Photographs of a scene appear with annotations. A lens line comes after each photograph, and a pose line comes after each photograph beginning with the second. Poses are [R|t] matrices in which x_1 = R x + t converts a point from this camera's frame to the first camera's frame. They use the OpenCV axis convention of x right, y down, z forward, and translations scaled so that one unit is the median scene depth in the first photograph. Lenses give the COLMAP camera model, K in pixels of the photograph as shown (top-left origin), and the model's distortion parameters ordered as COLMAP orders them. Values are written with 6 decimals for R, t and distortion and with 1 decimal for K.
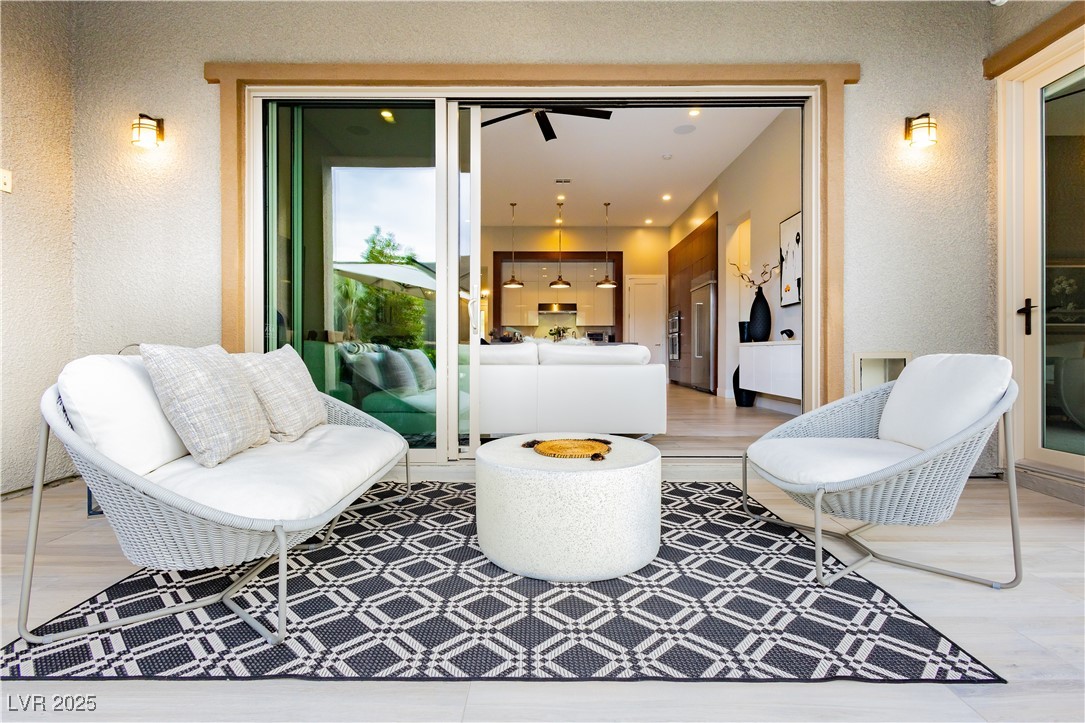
lens RADIAL K [[518.2, 0, 545.1], [0, 518.2, 347.7], [0, 0, 1]] dist [0.001522, 0.000437]
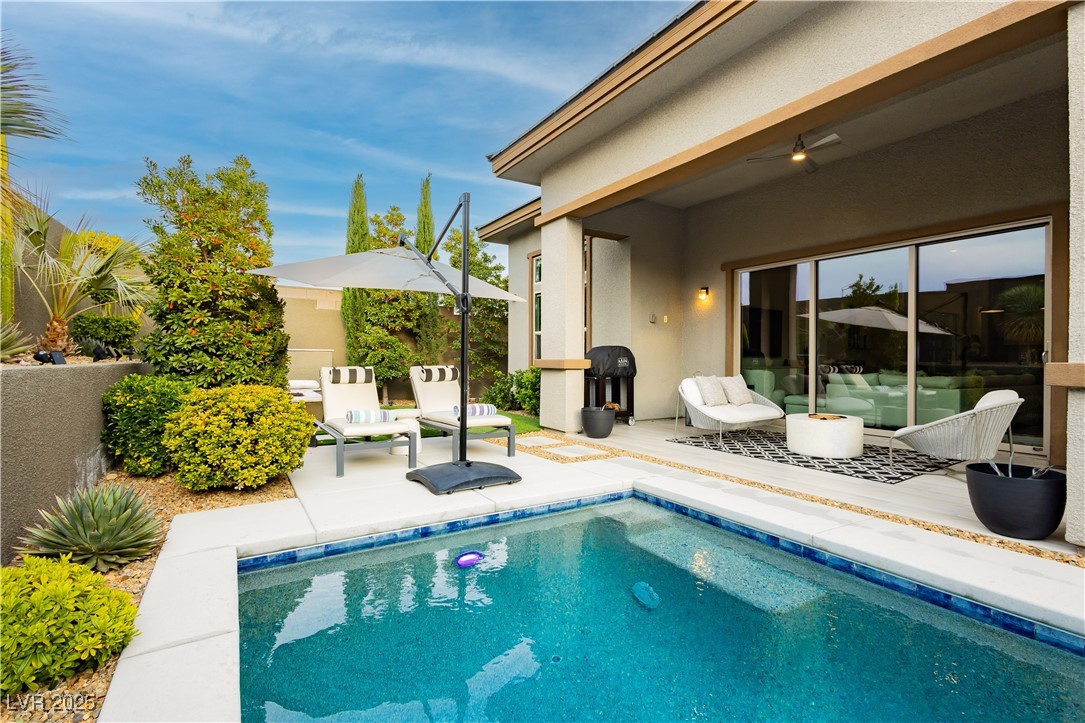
lens RADIAL K [[500.3, 0, 542.5], [0, 500.3, 361.5], [0, 0, 1]] dist [0.000026, -0.000128]
pose [[0.535270, 0.004186, -0.844670, 0.990671], [0.001541, 0.999981, 0.005932, -0.074938], [0.844679, -0.004477, 0.535254, -1.106362]]
